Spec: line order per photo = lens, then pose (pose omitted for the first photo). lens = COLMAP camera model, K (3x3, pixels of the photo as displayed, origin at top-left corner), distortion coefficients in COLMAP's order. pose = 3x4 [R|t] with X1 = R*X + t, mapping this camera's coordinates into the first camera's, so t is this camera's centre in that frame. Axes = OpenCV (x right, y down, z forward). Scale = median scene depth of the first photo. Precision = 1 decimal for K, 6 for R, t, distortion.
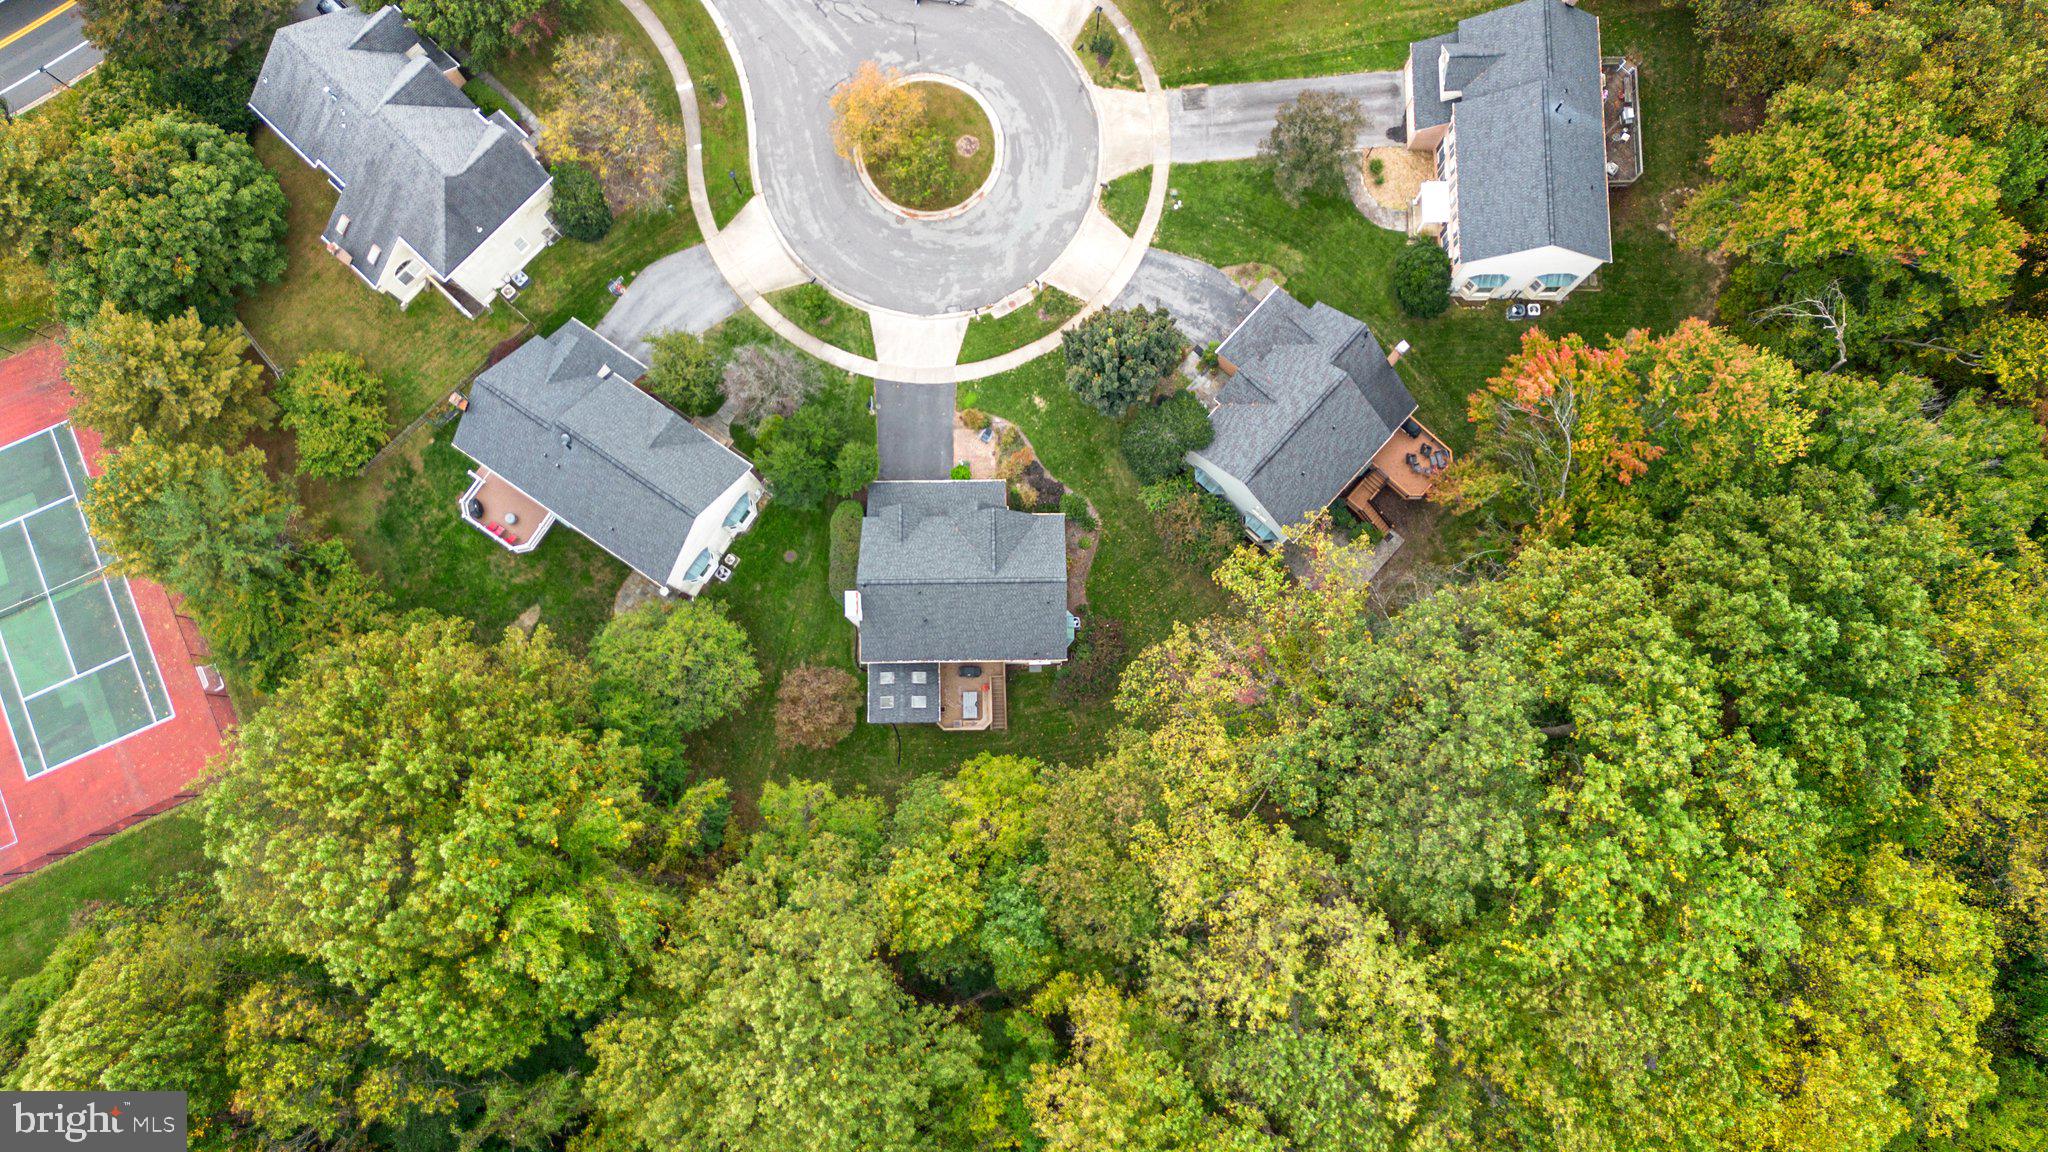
lens RADIAL K [[1579.5, 0, 1024.0], [0, 1579.5, 576.0], [0, 0, 1]] dist [0.079842, -0.097960]
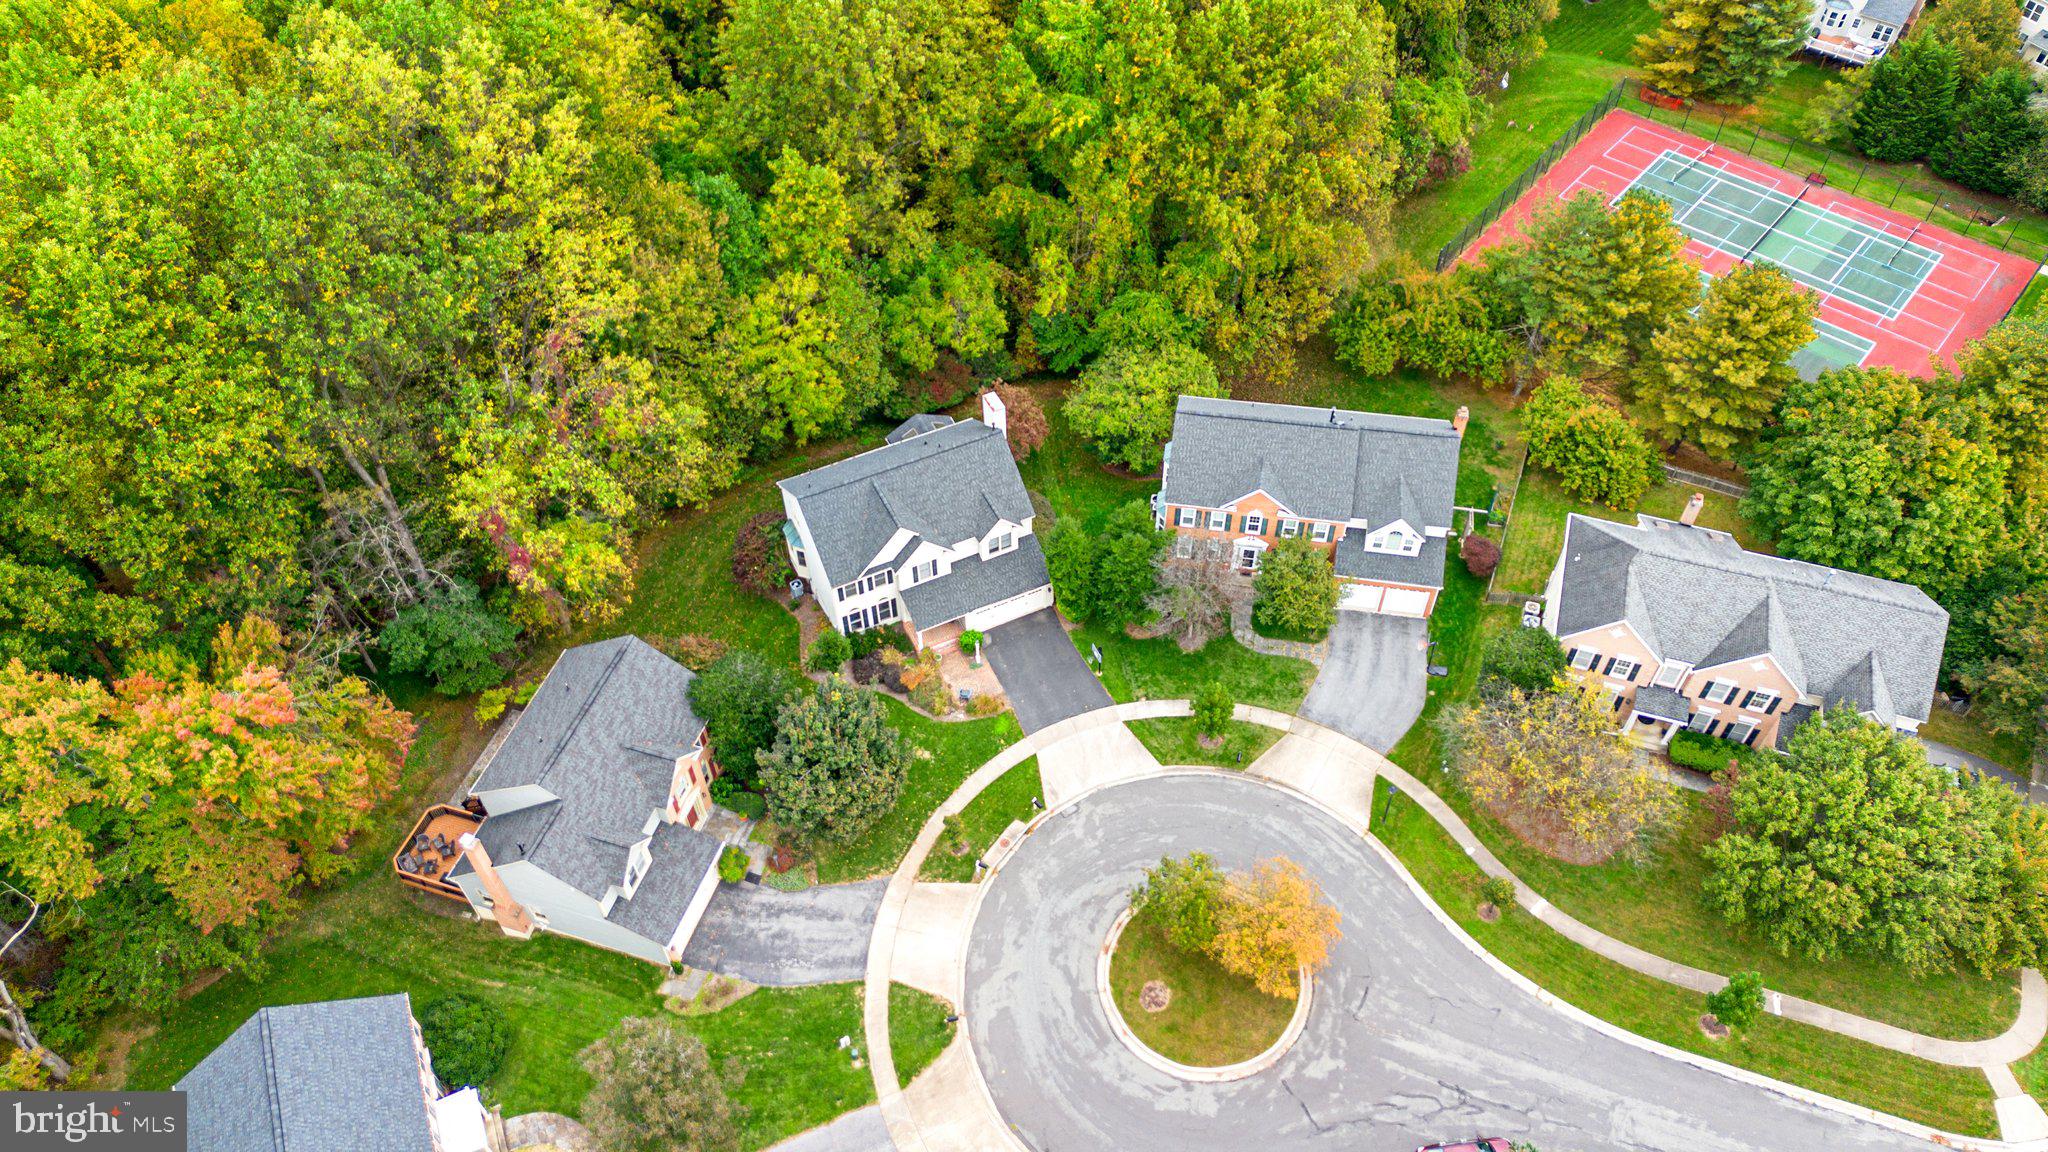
lens RADIAL K [[1579.5, 0, 1024.0], [0, 1579.5, 576.0], [0, 0, 1]] dist [0.079842, -0.097960]
pose [[-0.913688, 0.289832, -0.284905, 0.166126], [-0.400652, -0.524708, 0.751105, -0.686783], [0.068202, 0.800424, 0.595542, 0.434859]]
